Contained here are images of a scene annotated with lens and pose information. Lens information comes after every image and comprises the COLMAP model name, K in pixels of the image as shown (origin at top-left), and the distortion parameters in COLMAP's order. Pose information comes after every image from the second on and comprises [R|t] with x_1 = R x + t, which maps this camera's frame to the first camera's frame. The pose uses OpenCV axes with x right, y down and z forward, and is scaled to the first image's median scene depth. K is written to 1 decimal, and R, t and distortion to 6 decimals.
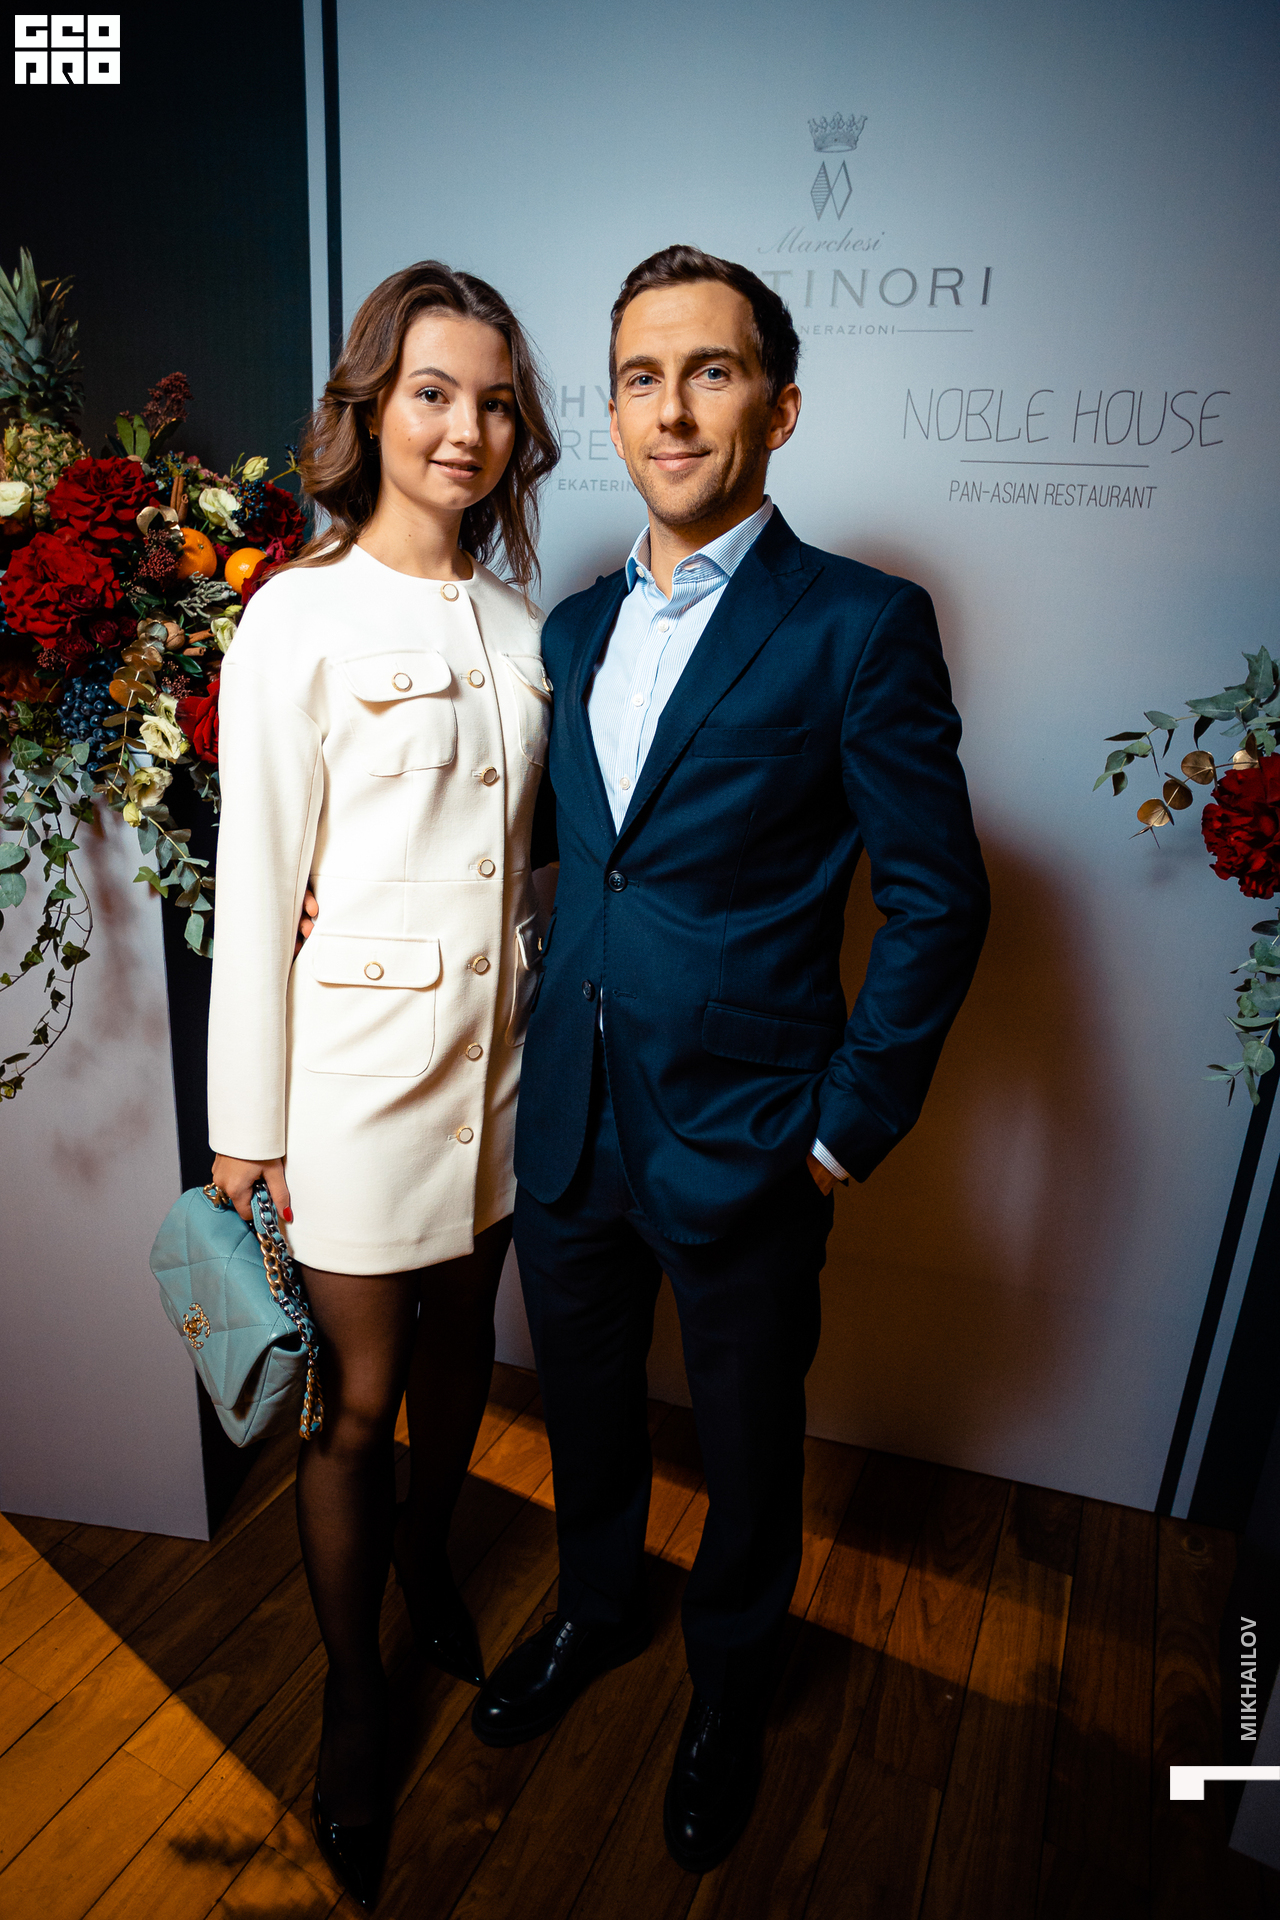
lens RADIAL K [[1188.7, 0, 603.2], [0, 1188.7, 953.4], [0, 0, 1]] dist [-0.059147, 0.048309]
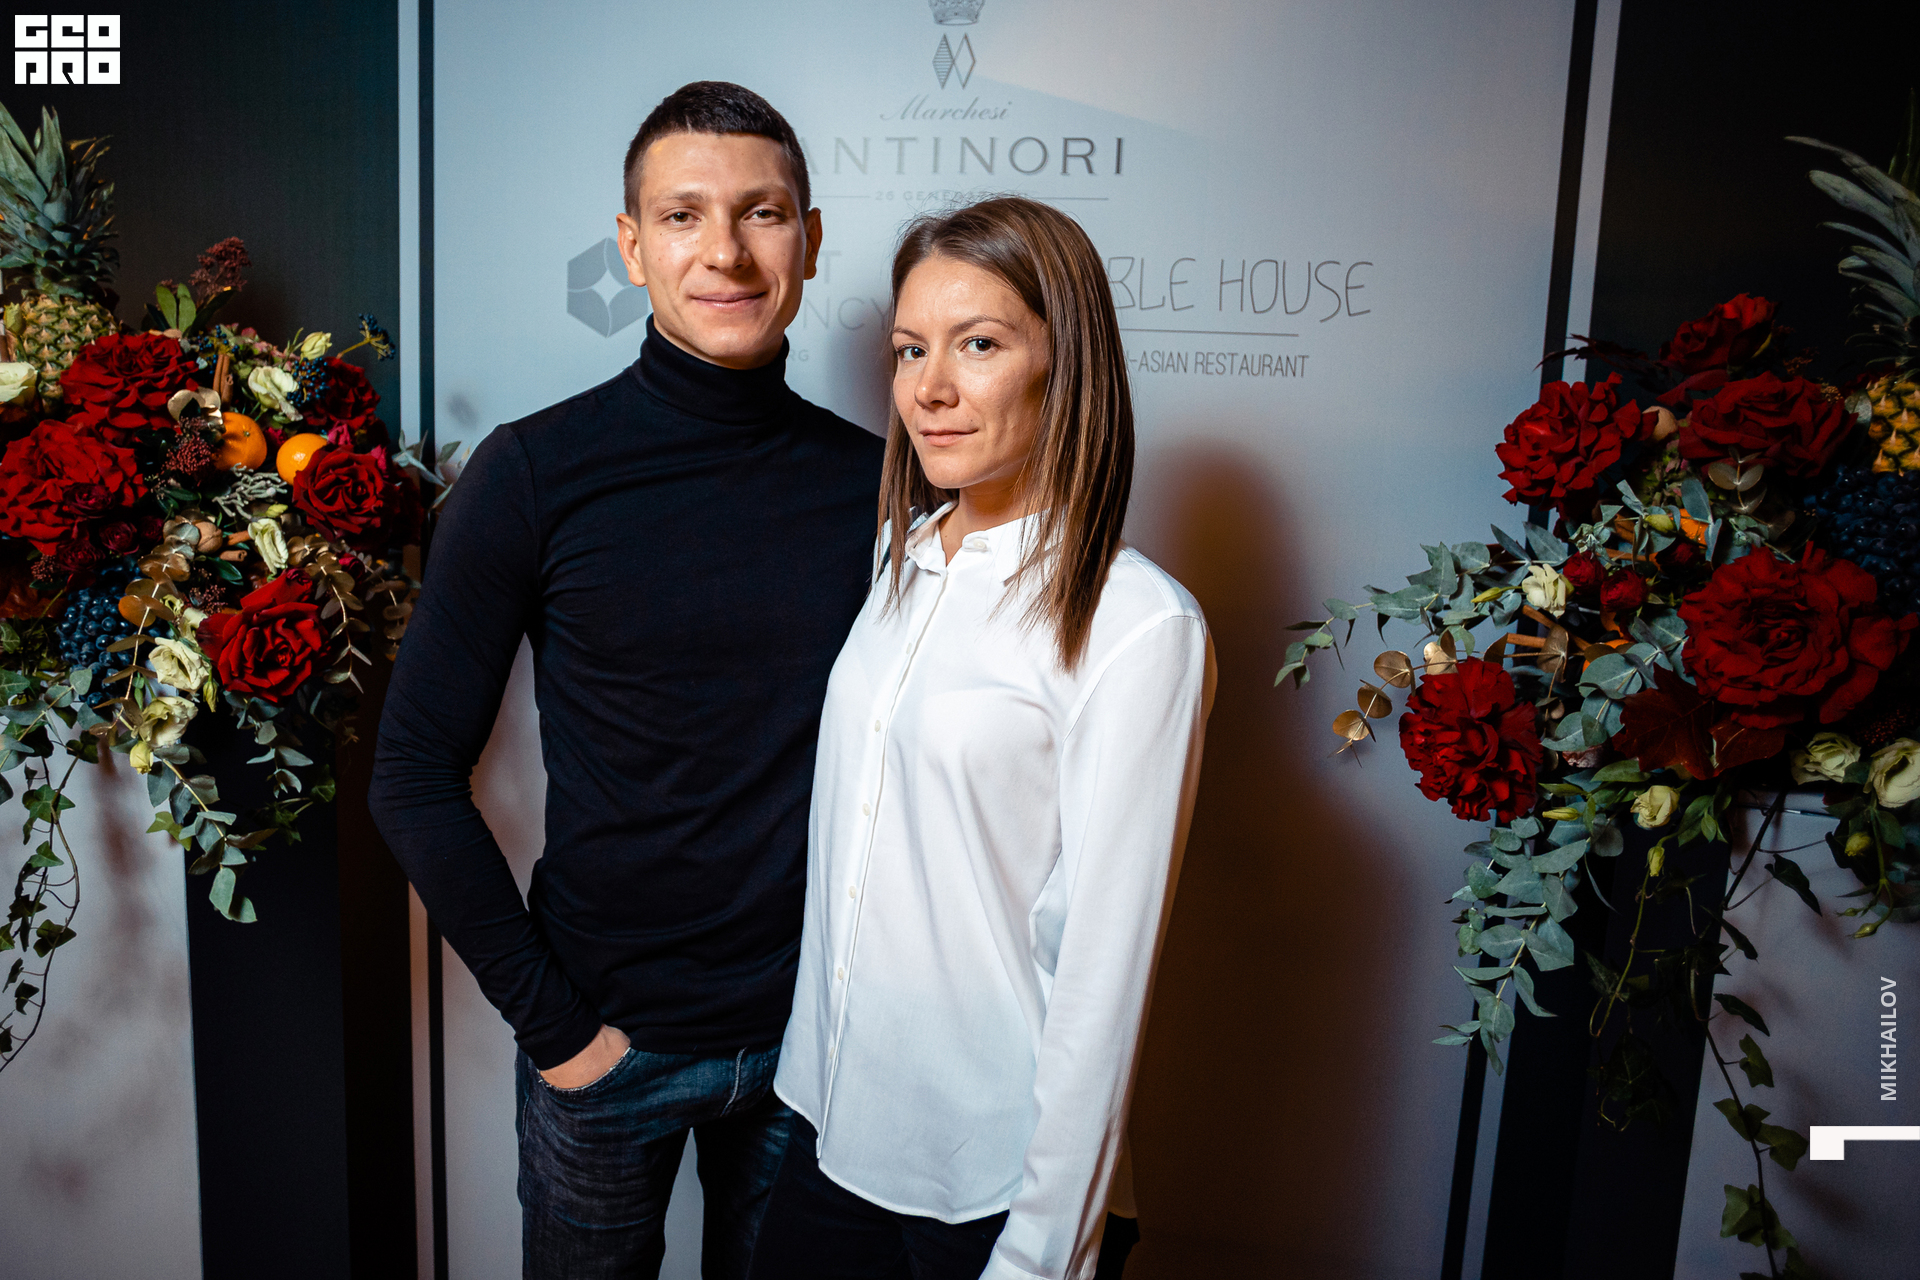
lens RADIAL K [[1248.6, 0, 882.9], [0, 1248.6, 578.2], [0, 0, 1]] dist [-0.049851, 0.036086]
pose [[0.994065, -0.022231, 0.106496, 0.020506], [0.039709, 0.985504, -0.164938, -0.073385], [-0.101286, 0.168188, 0.980538, 0.085040]]
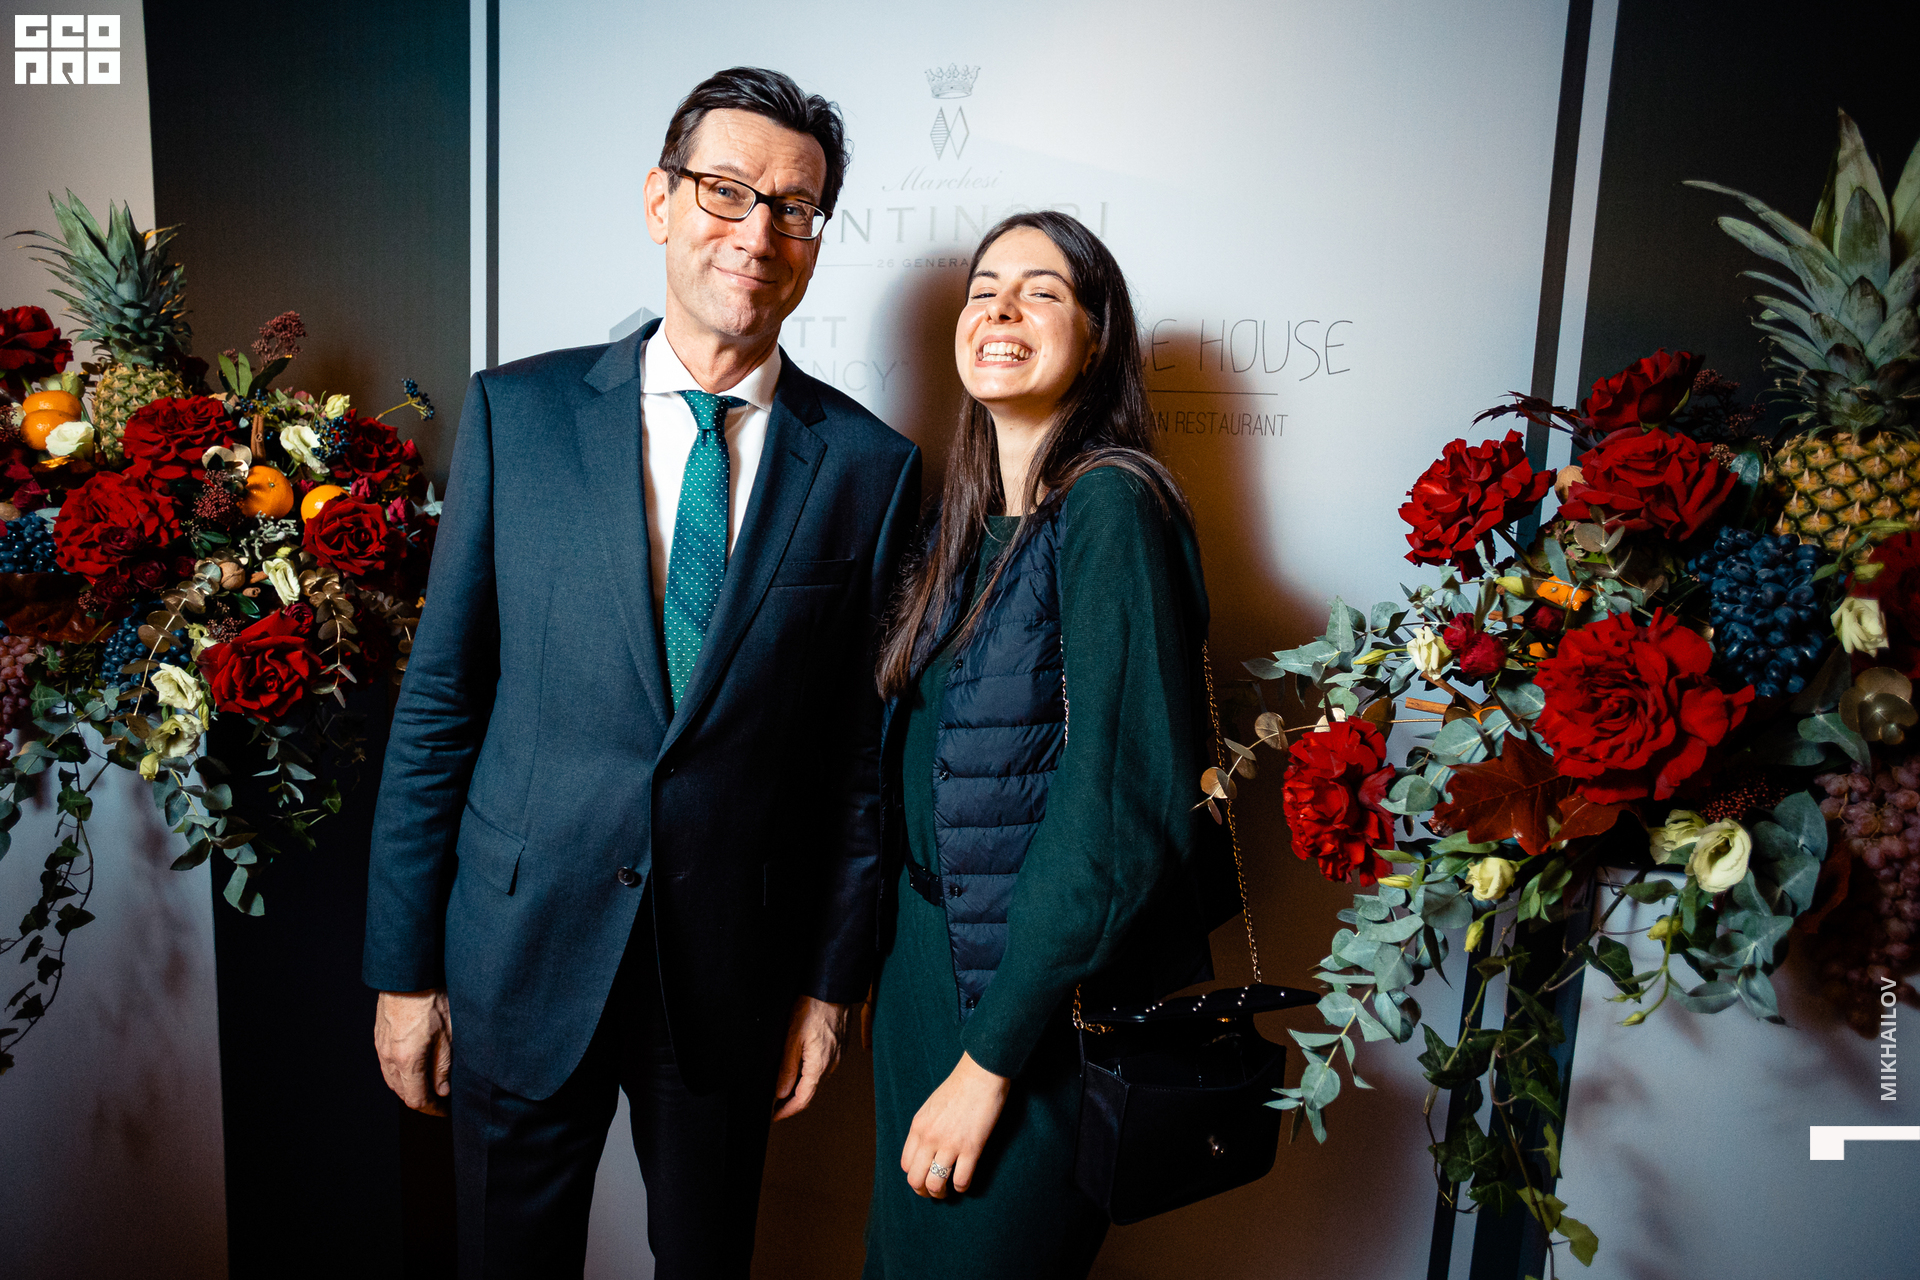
lens RADIAL K [[1188.7, 0, 953.4], [0, 1188.7, 630.9], [0, 0, 1]] dist [-0.059147, 0.048309]
pose [[0.999512, 0.001926, -0.031166, 0.245184], [-0.007108, 0.985925, -0.167037, -0.068163], [0.030405, 0.167177, 0.985458, 0.082430]]
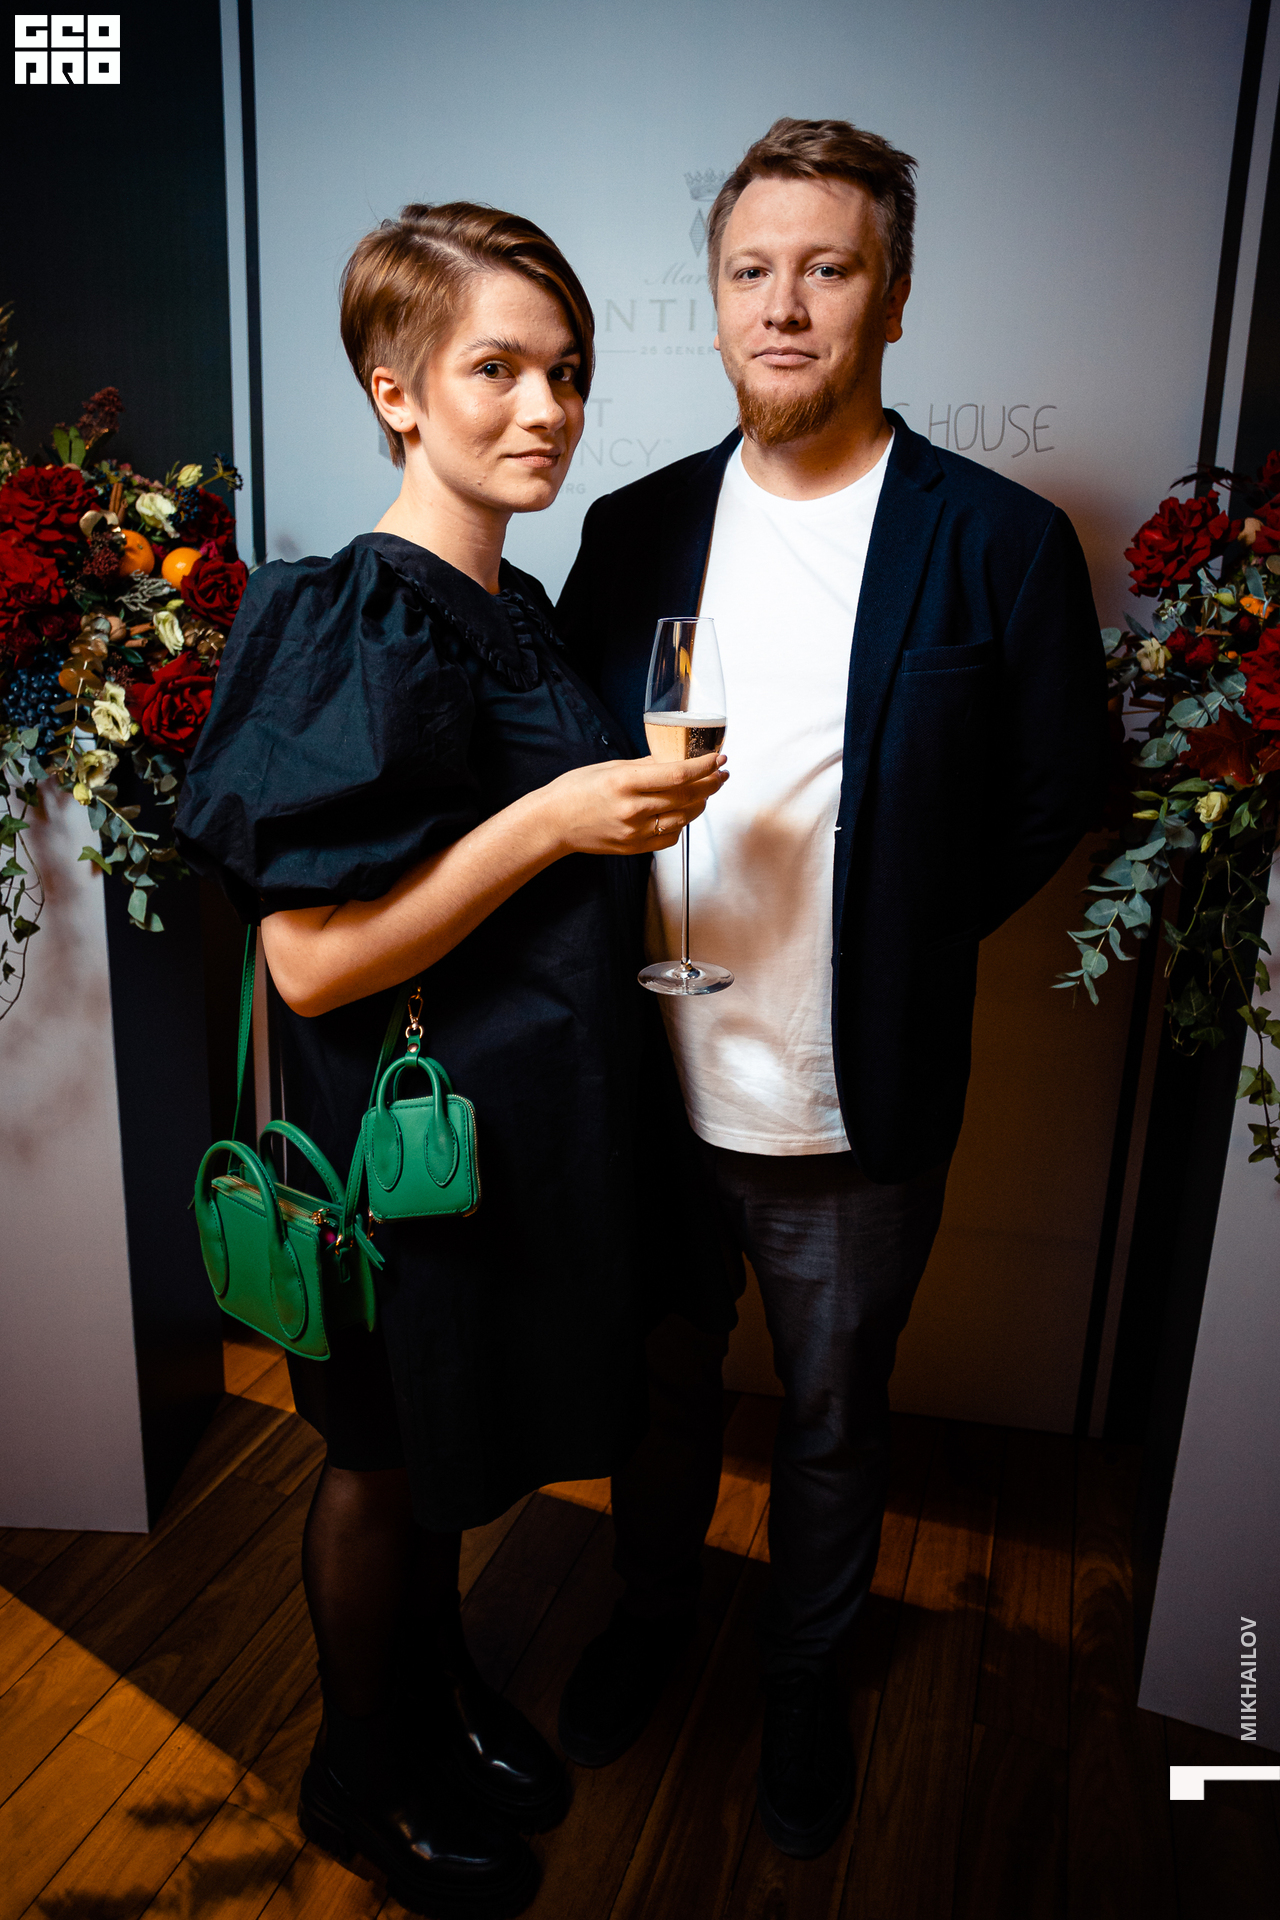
lens RADIAL K [[1288.1, 0, 654.1], [0, 1288.1, 873.4], [0, 0, 1]] dist [-0.054630, 0.041226]
pose [[0.993550, -0.035619, 0.107658, -0.011332], [0.043745, 0.996292, -0.074089, 0.057044], [-0.104620, 0.078320, 0.991424, -0.177928]]
